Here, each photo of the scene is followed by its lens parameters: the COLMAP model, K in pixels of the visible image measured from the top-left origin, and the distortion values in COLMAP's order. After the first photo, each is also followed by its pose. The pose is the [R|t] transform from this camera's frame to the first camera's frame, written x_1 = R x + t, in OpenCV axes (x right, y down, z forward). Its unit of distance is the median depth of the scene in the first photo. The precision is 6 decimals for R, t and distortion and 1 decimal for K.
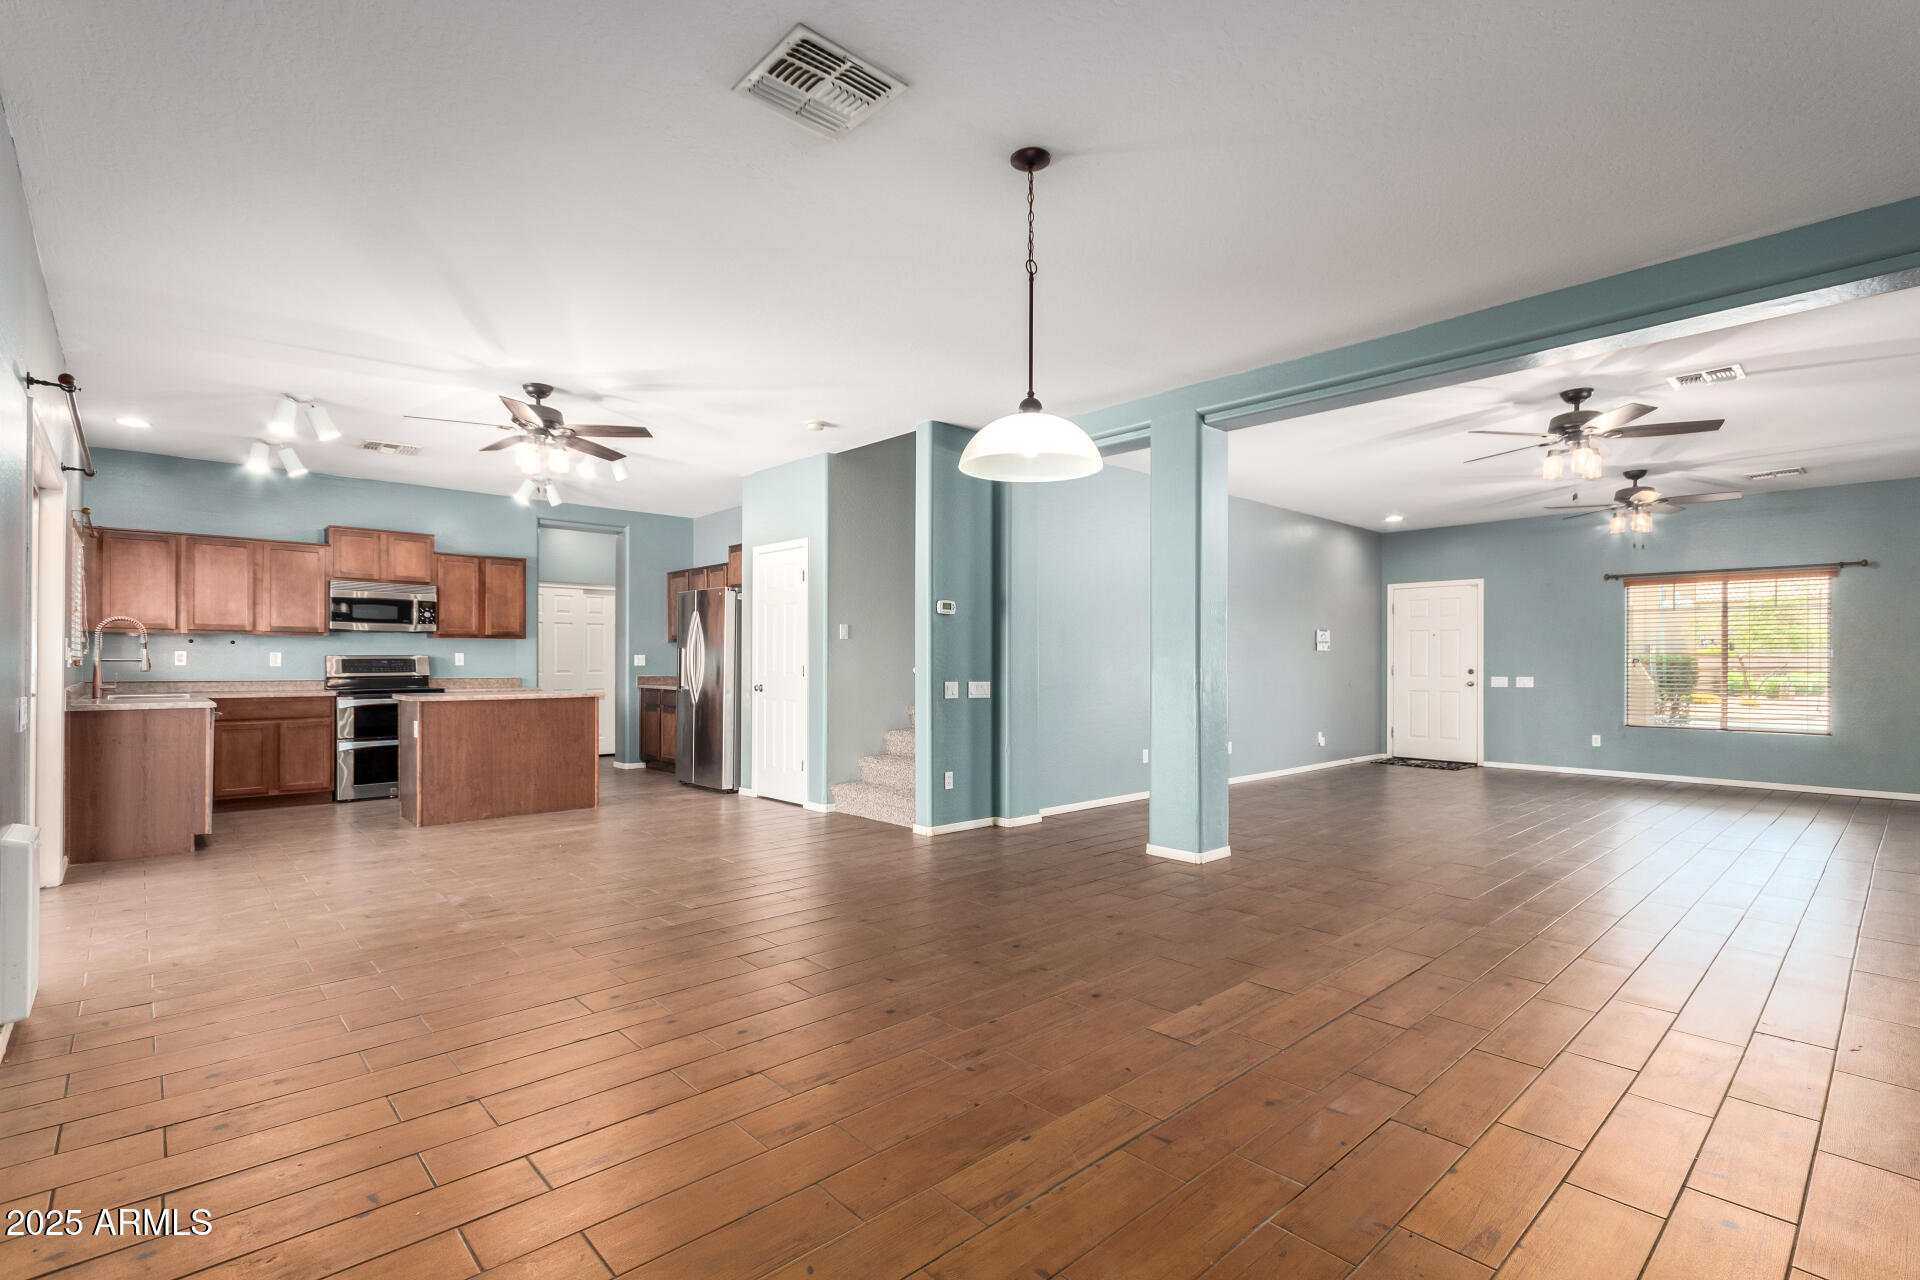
lens RADIAL K [[901.5, 0, 964.4], [0, 901.5, 651.0], [0, 0, 1]] dist [-0.005399, -0.000259]
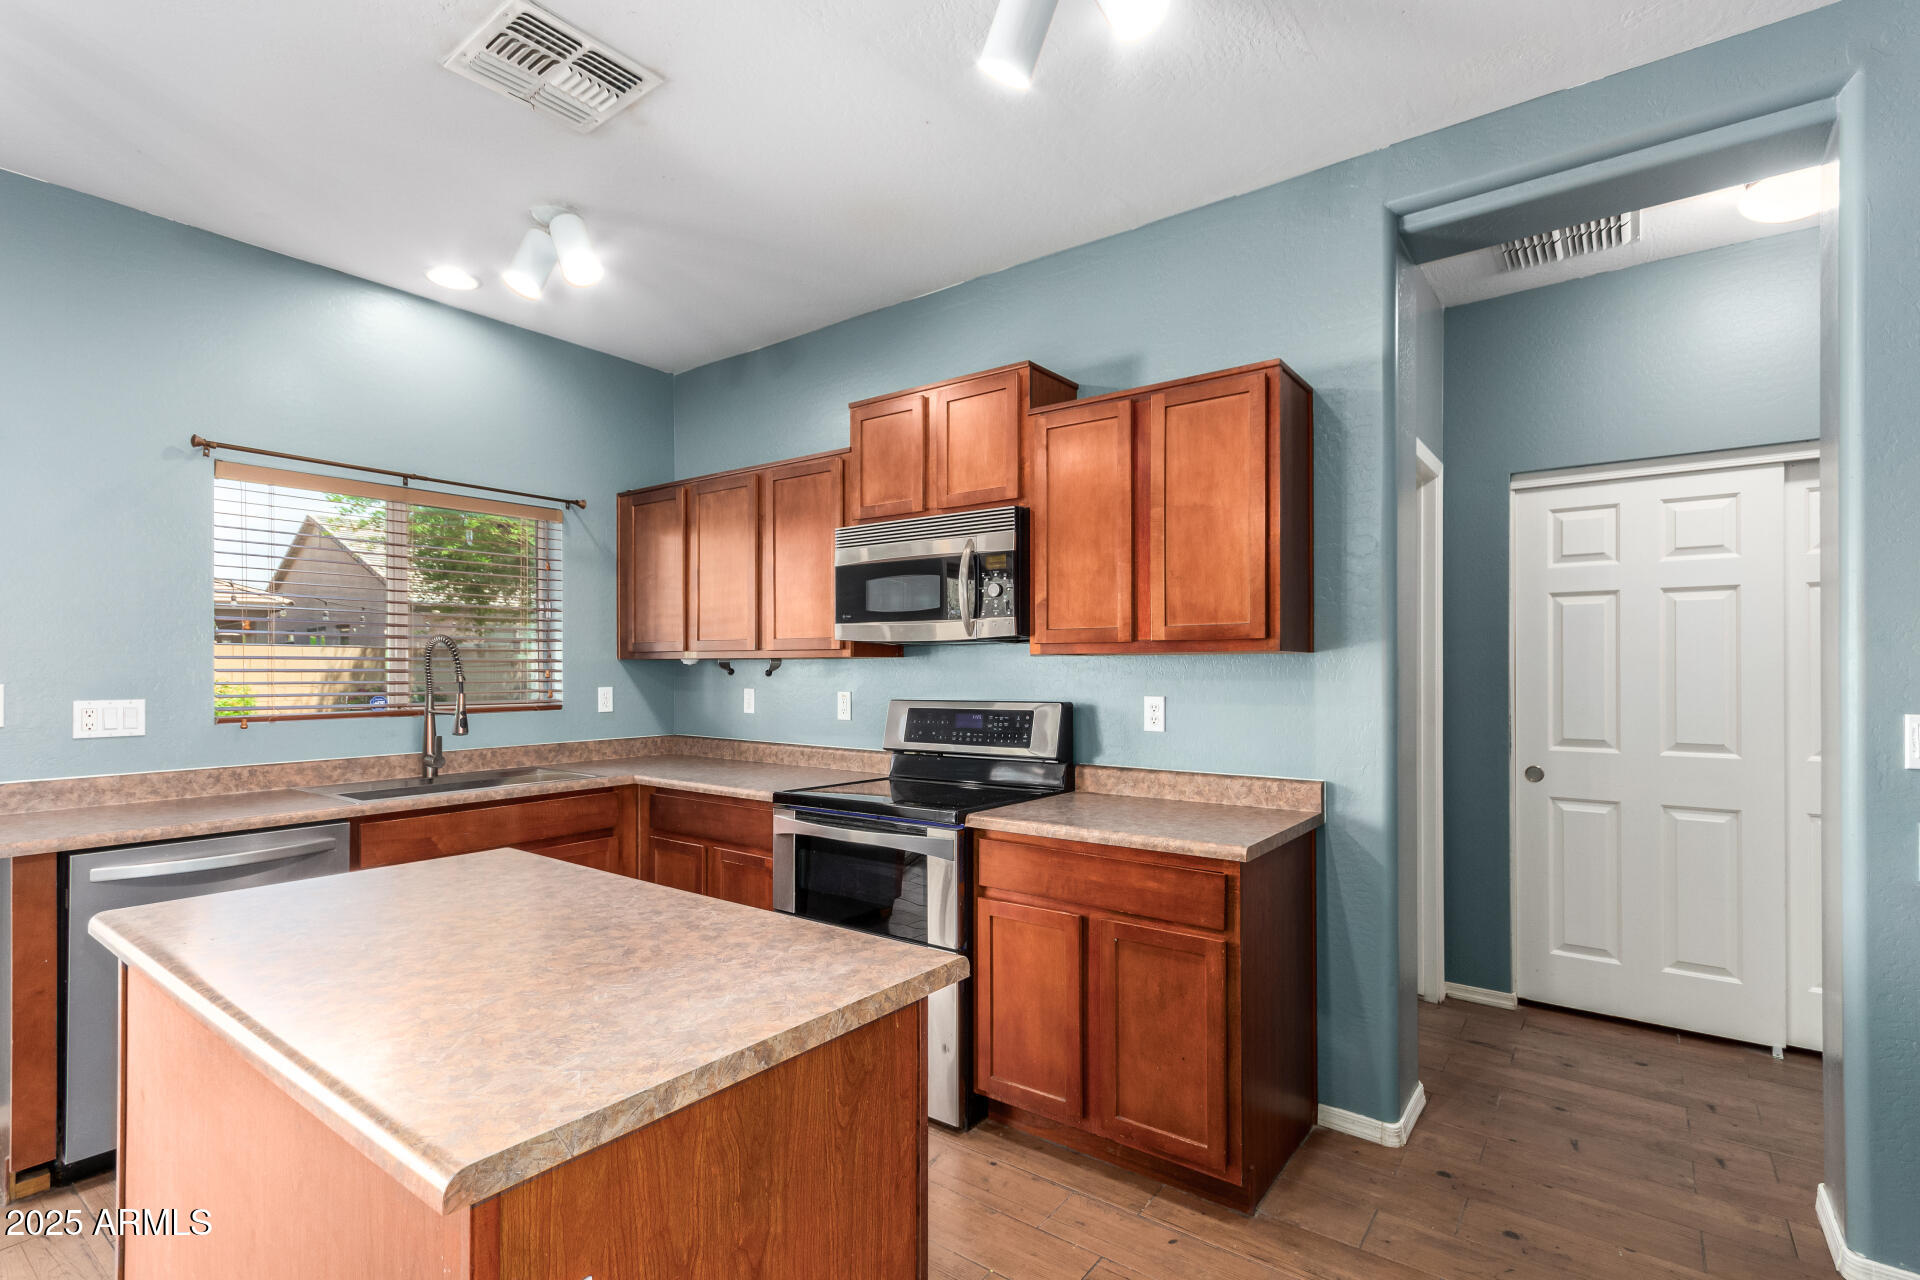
lens RADIAL K [[901.5, 0, 963.5], [0, 901.5, 649.2], [0, 0, 1]] dist [-0.005399, -0.000259]
pose [[0.183373, -0.016658, -0.982902, -0.252291], [0.017008, 0.999761, -0.013771, -0.012794], [0.982896, -0.014192, 0.183612, 0.919227]]
